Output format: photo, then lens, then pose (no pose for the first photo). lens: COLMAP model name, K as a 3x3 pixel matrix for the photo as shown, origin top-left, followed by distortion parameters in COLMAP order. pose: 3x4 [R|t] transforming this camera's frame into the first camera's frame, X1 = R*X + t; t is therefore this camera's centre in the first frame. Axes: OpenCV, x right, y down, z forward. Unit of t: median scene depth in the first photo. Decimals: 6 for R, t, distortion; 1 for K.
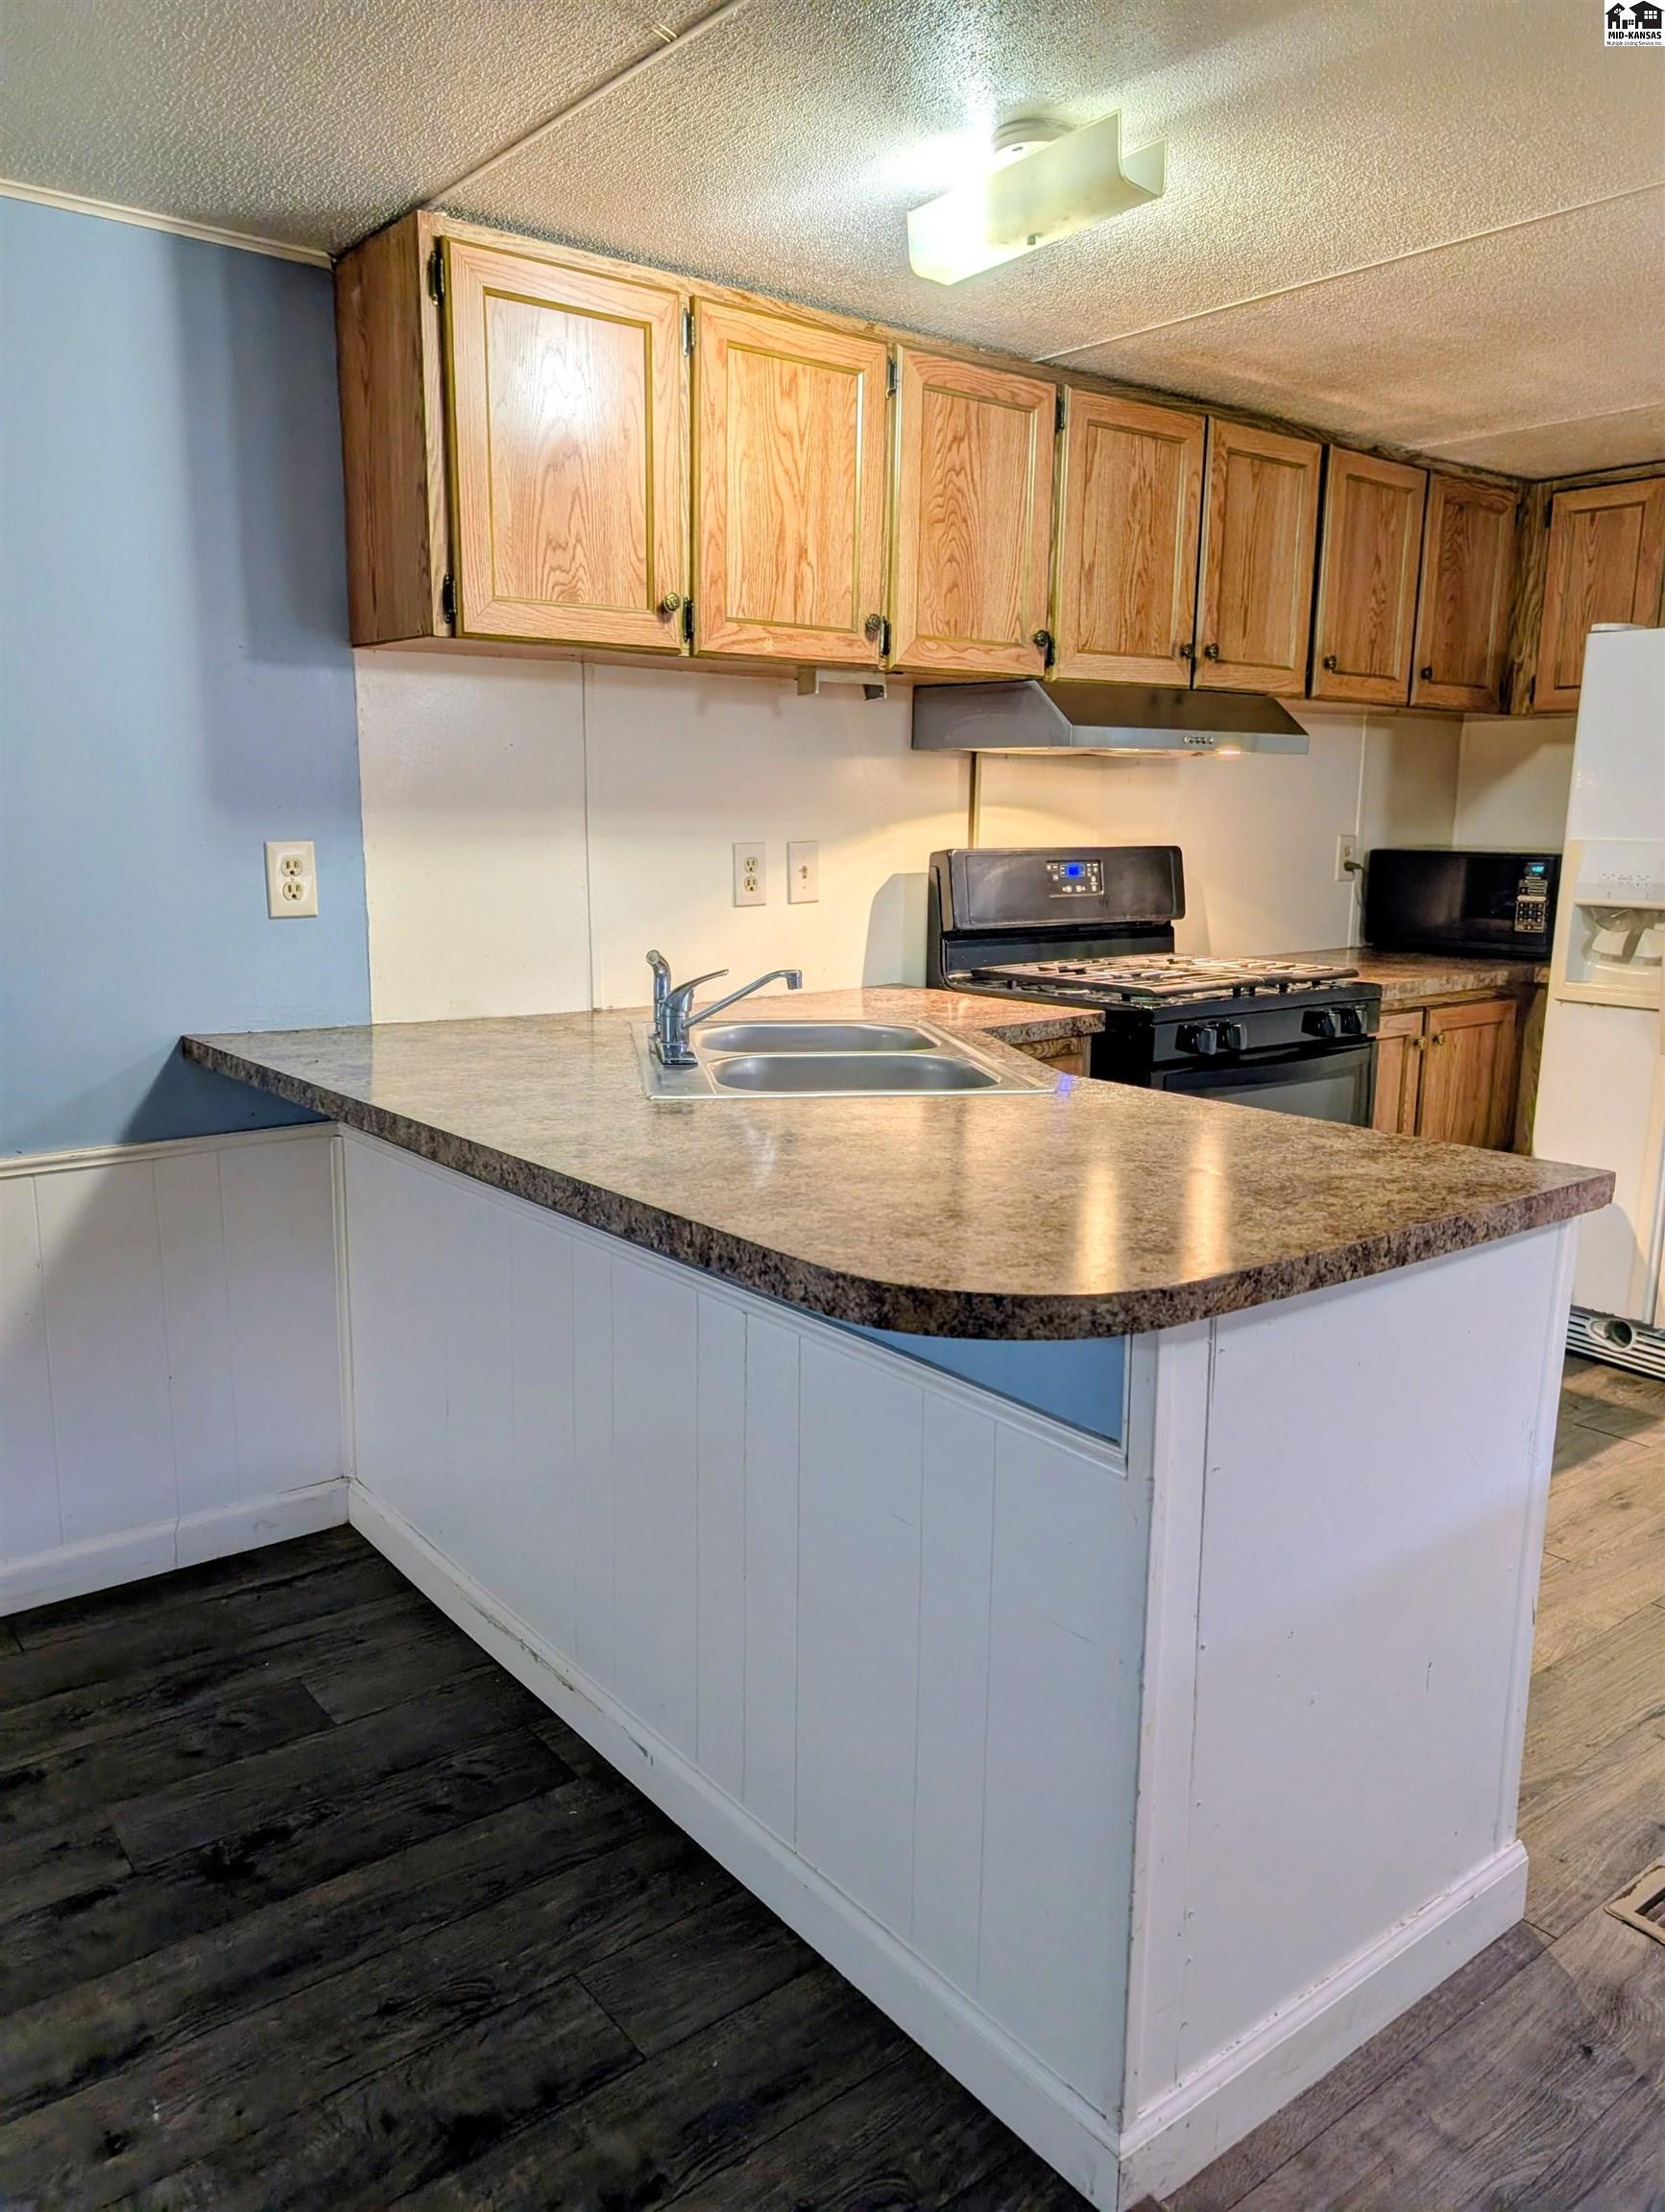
lens RADIAL K [[1577.5, 0, 829.7], [0, 1577.5, 1113.1], [0, 0, 1]] dist [0.010840, -0.003938]
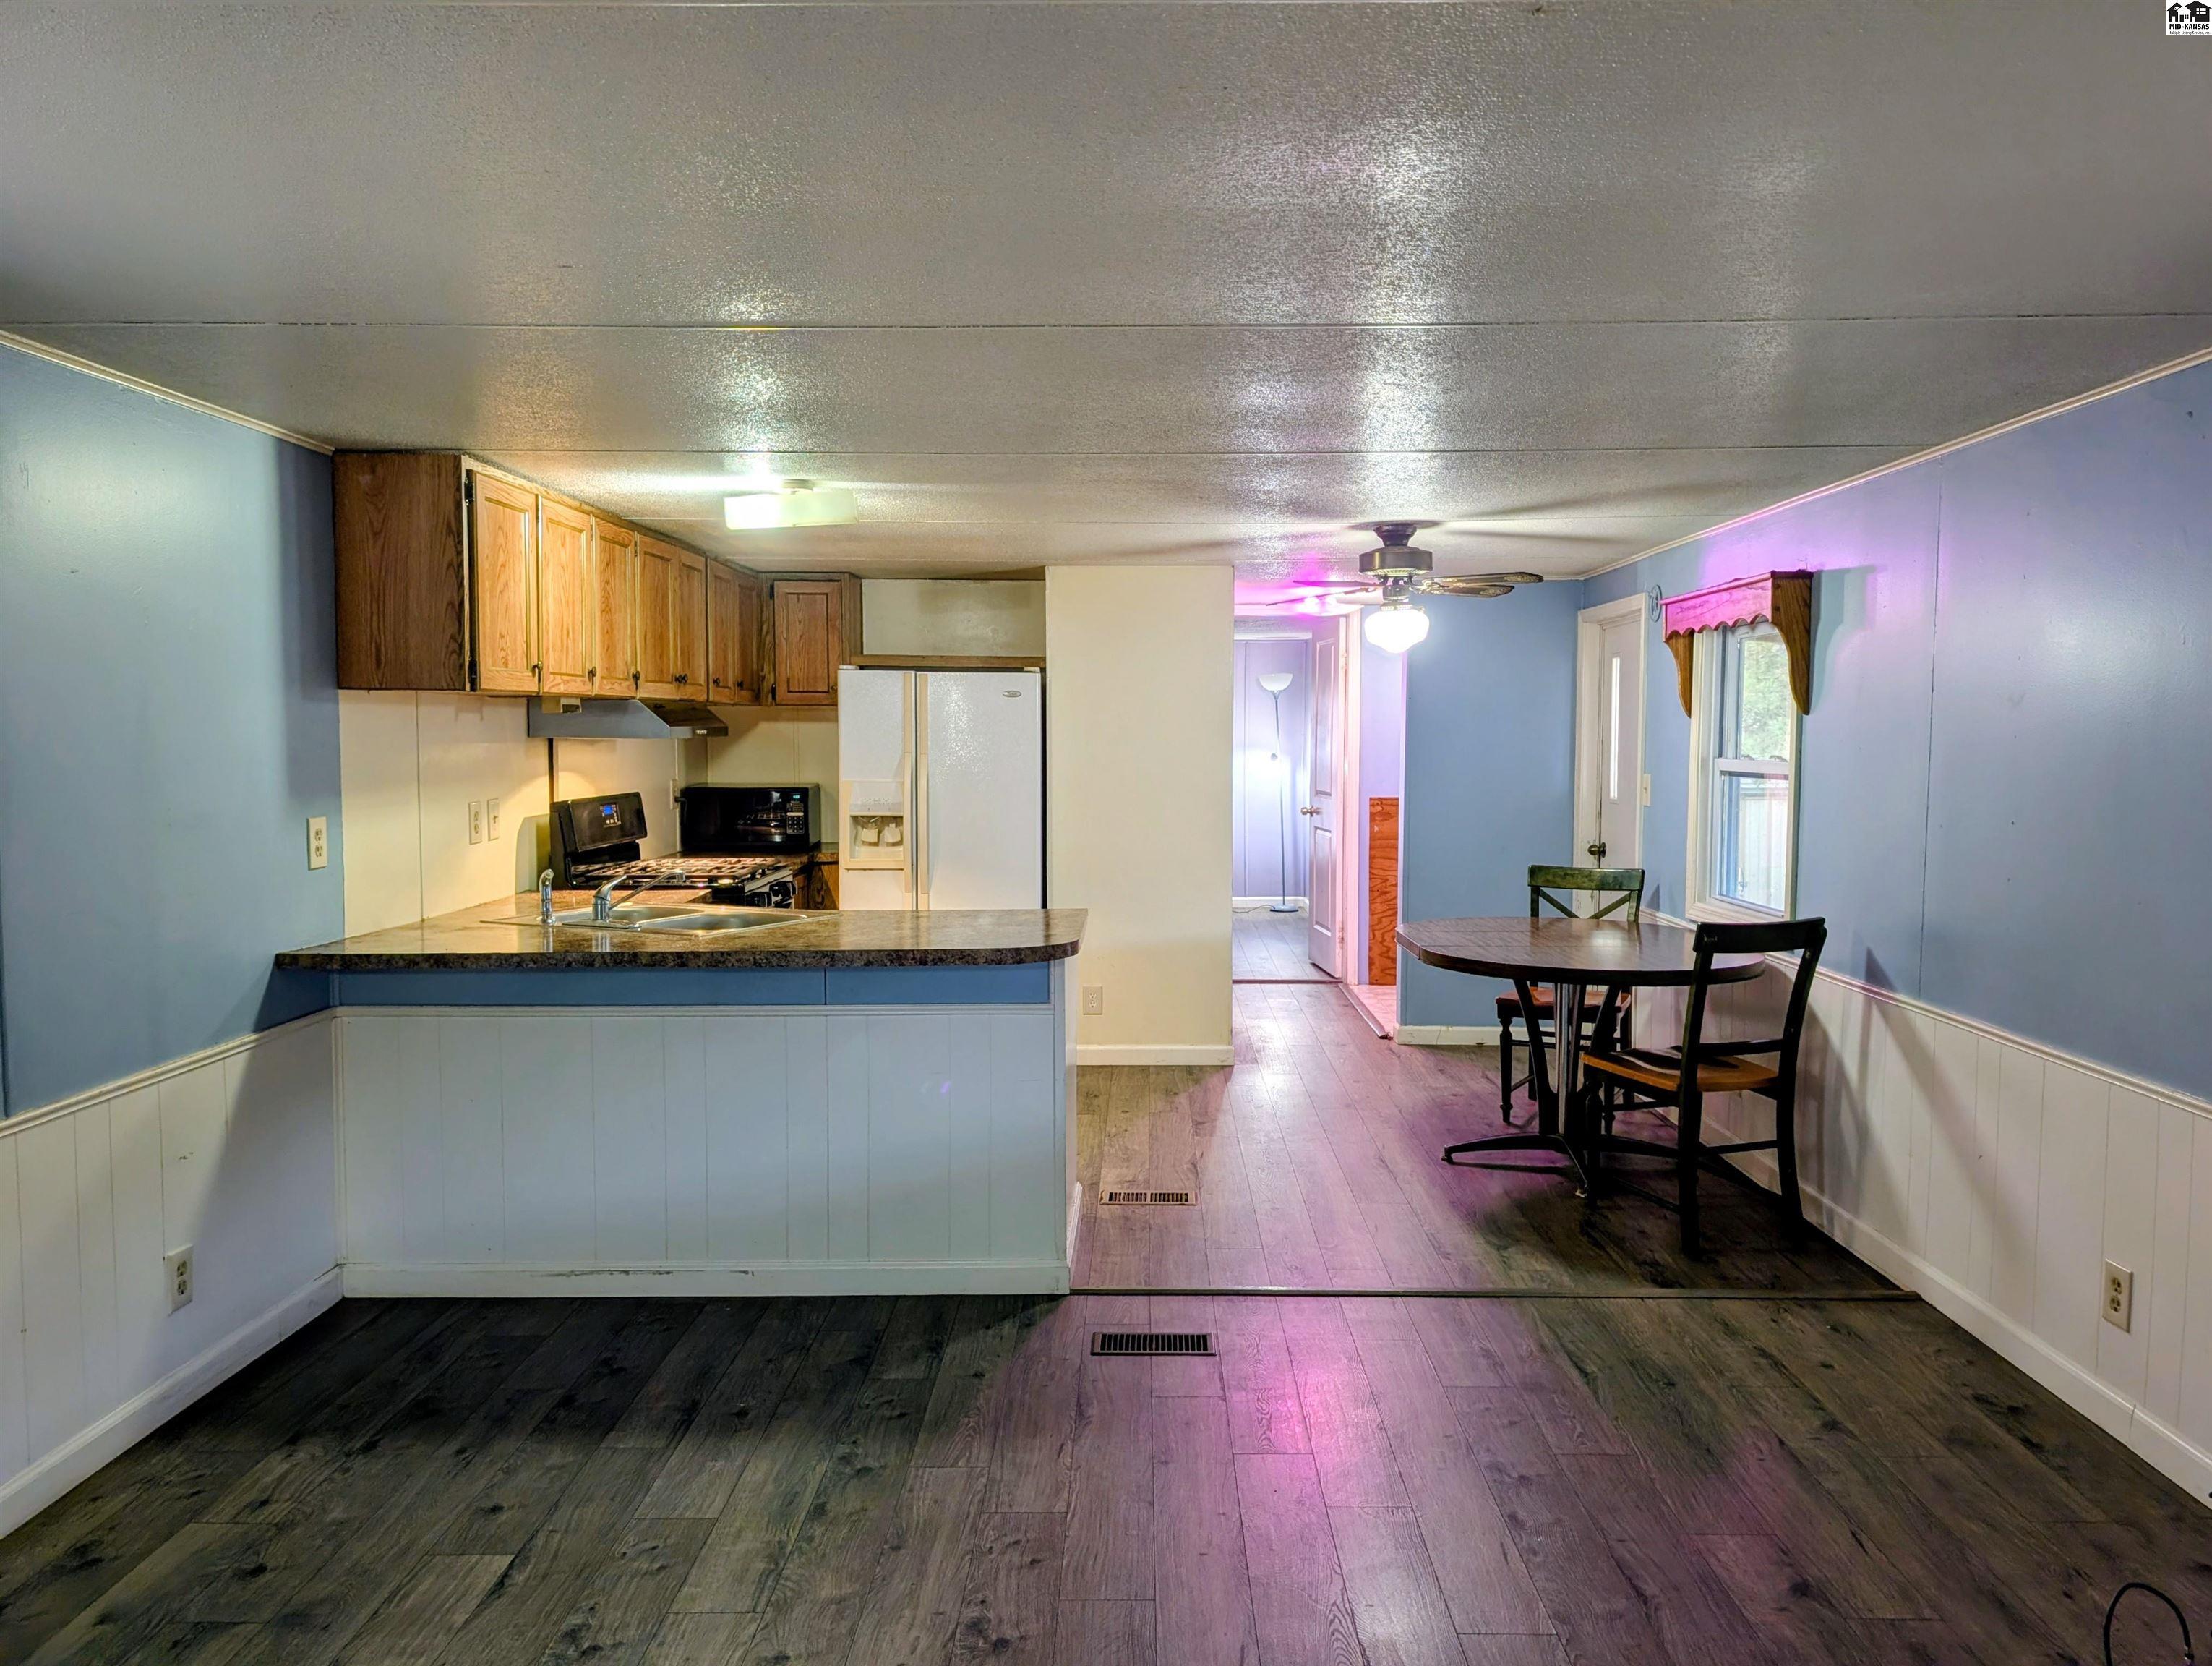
lens RADIAL K [[1586.4, 0, 1119.8], [0, 1586.4, 844.0], [0, 0, 1]] dist [0.022846, -0.025672]
pose [[0.627336, -0.065216, 0.776013, -0.901704], [0.154593, 0.987084, -0.042020, 0.028045], [-0.763250, 0.146327, 0.629315, -0.447673]]
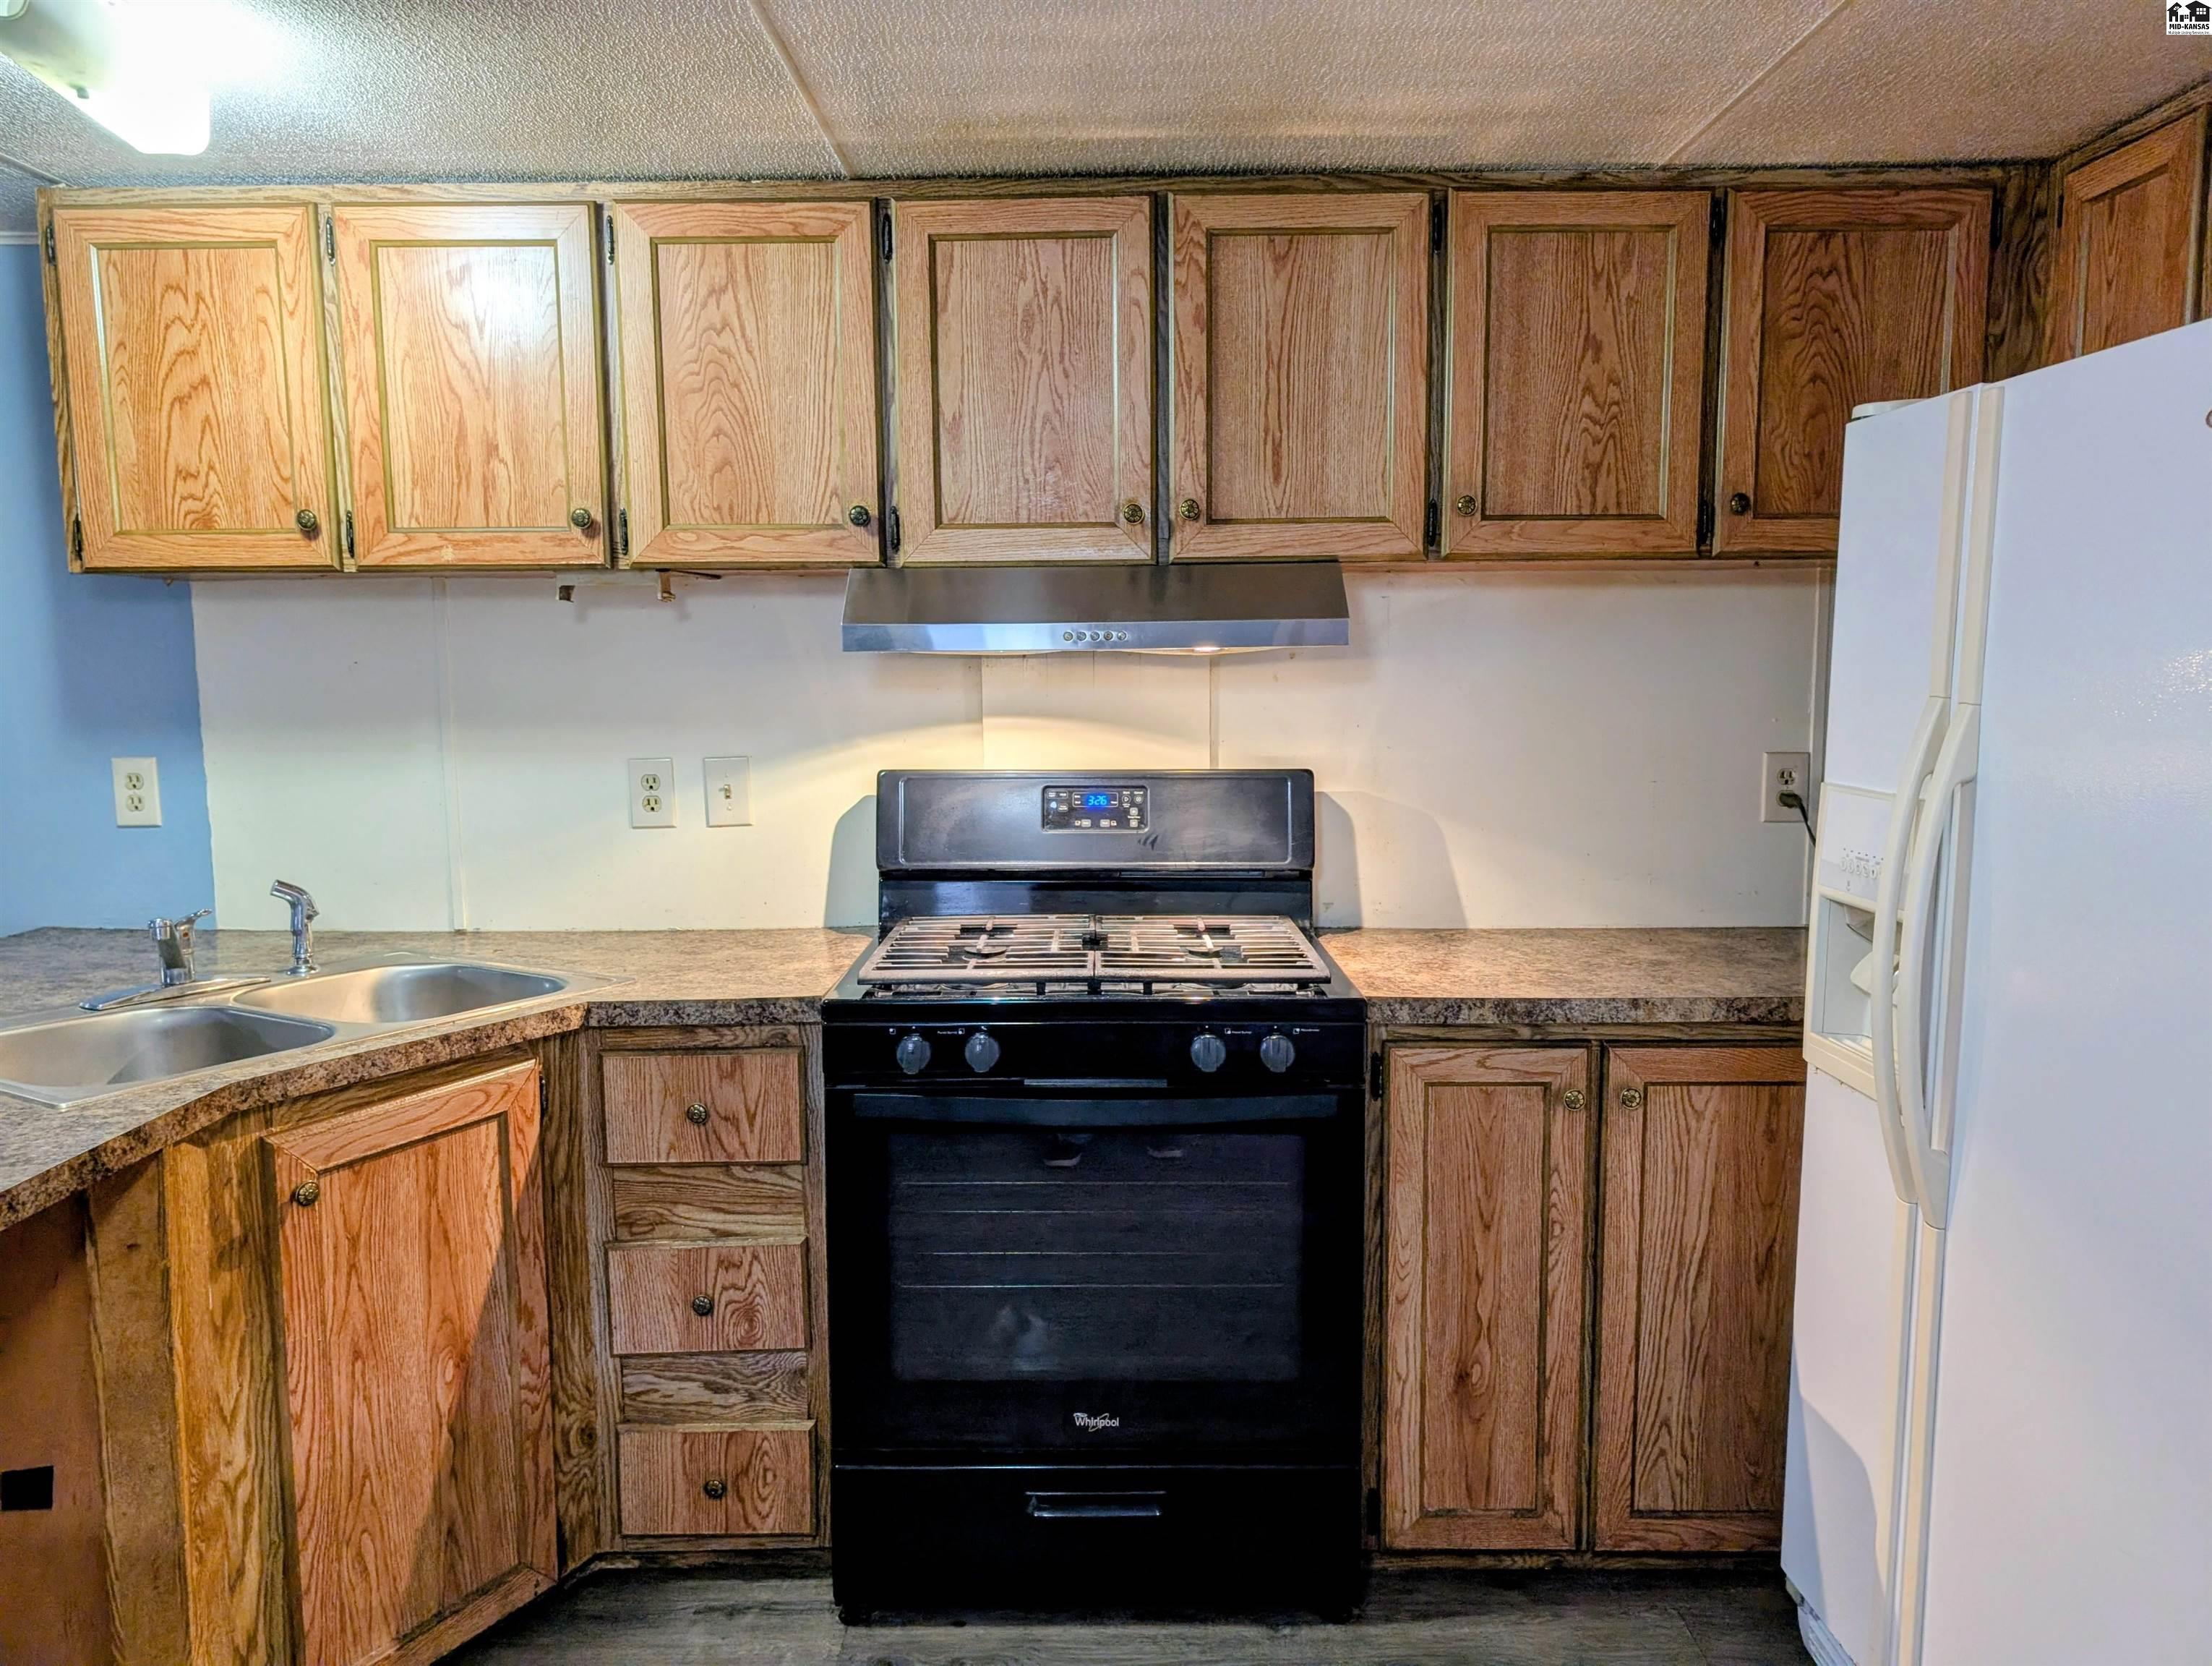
lens RADIAL K [[1586.4, 0, 1103.5], [0, 1586.4, 827.7], [0, 0, 1]] dist [0.022846, -0.025672]
pose [[0.783173, 0.053132, -0.619529, 0.756528], [-0.106535, 0.993076, -0.049507, -0.123544], [0.612609, 0.104774, 0.783411, 0.485559]]
